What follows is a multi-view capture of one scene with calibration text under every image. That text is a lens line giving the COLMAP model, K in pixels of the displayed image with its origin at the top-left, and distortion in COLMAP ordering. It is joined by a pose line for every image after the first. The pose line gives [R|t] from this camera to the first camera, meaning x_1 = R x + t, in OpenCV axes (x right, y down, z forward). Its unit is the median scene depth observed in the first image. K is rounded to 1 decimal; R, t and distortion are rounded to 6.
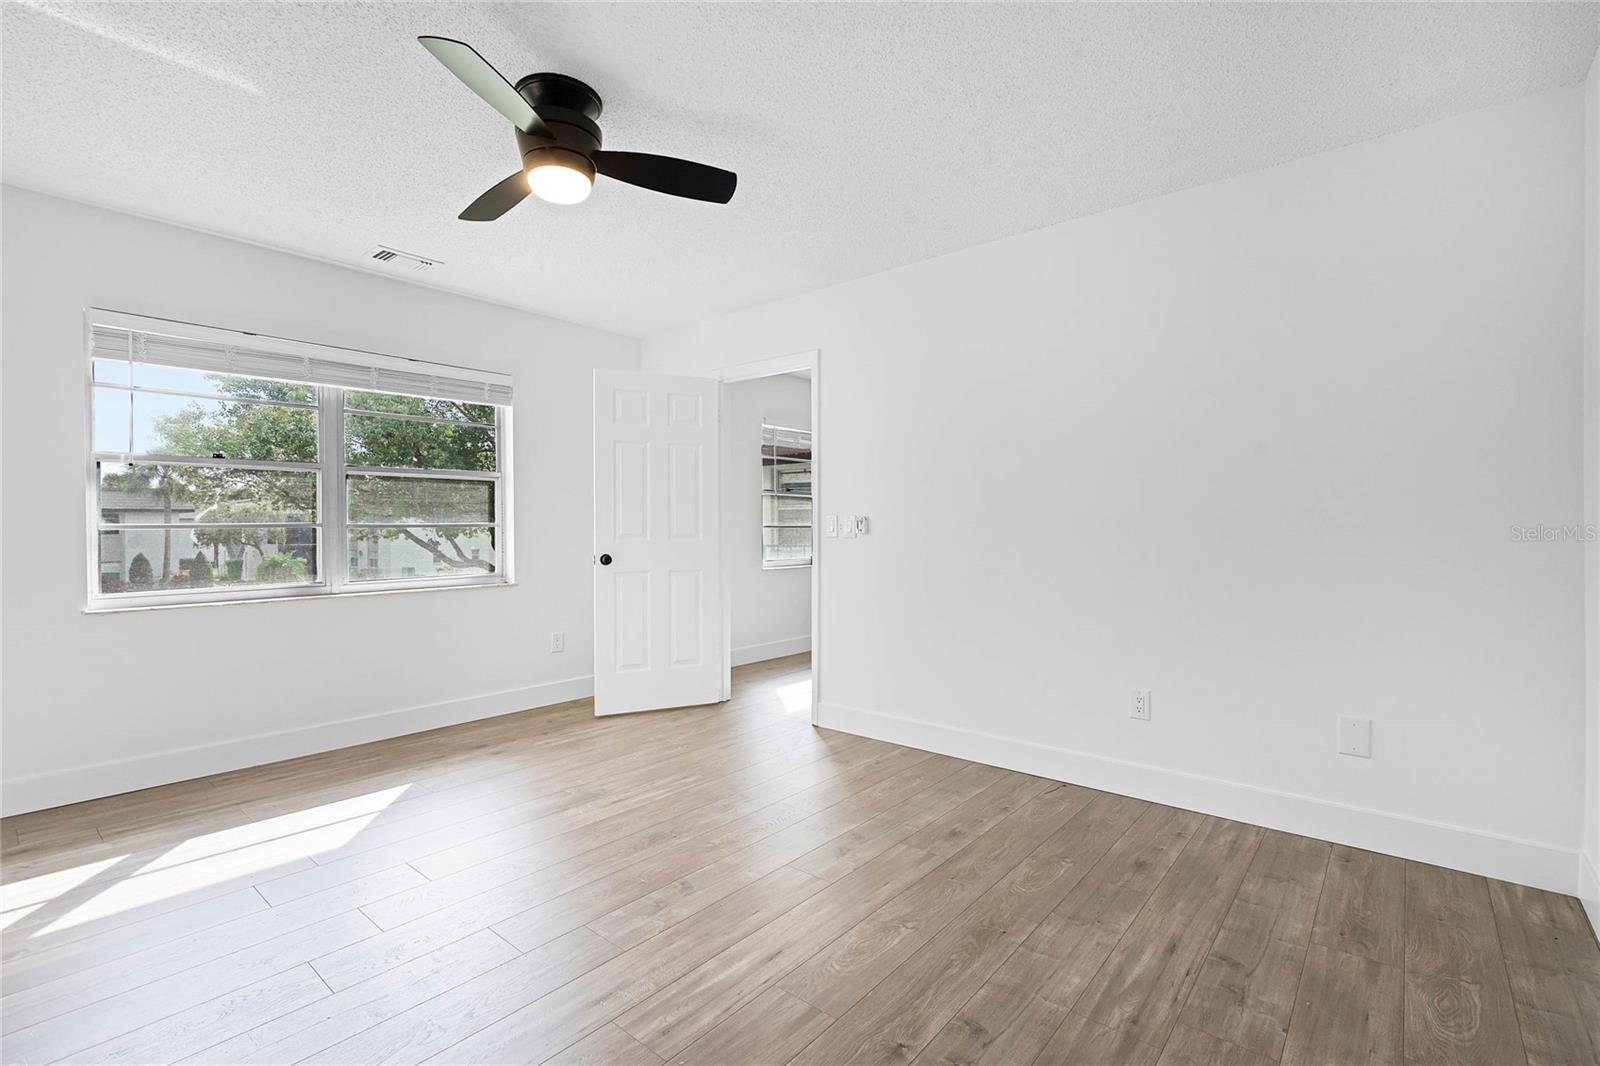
lens RADIAL K [[730.5, 0, 800.5], [0, 730.5, 531.5], [0, 0, 1]] dist [-0.001205, -0.000131]
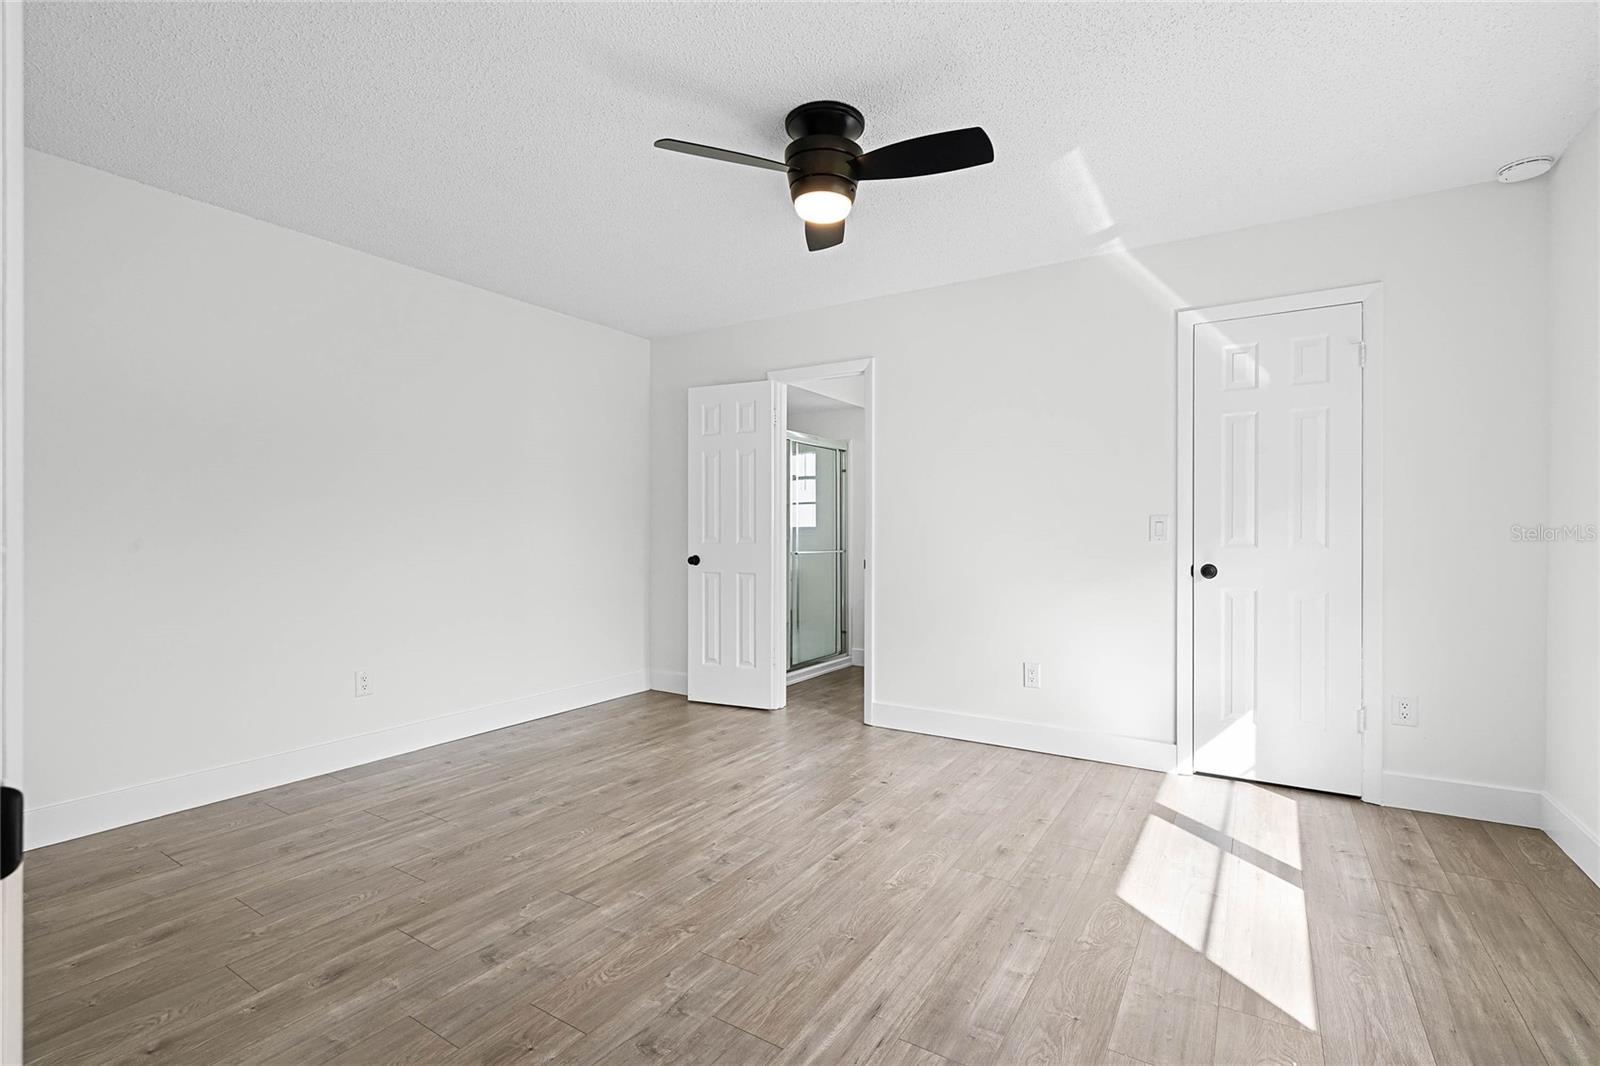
lens RADIAL K [[730.5, 0, 800.0], [0, 730.5, 533.4], [0, 0, 1]] dist [-0.001205, -0.000131]
pose [[-0.991401, 0.003000, -0.130827, -0.141760], [0.002338, 0.999984, 0.005212, -0.006062], [0.130840, 0.004861, -0.991392, 1.847504]]
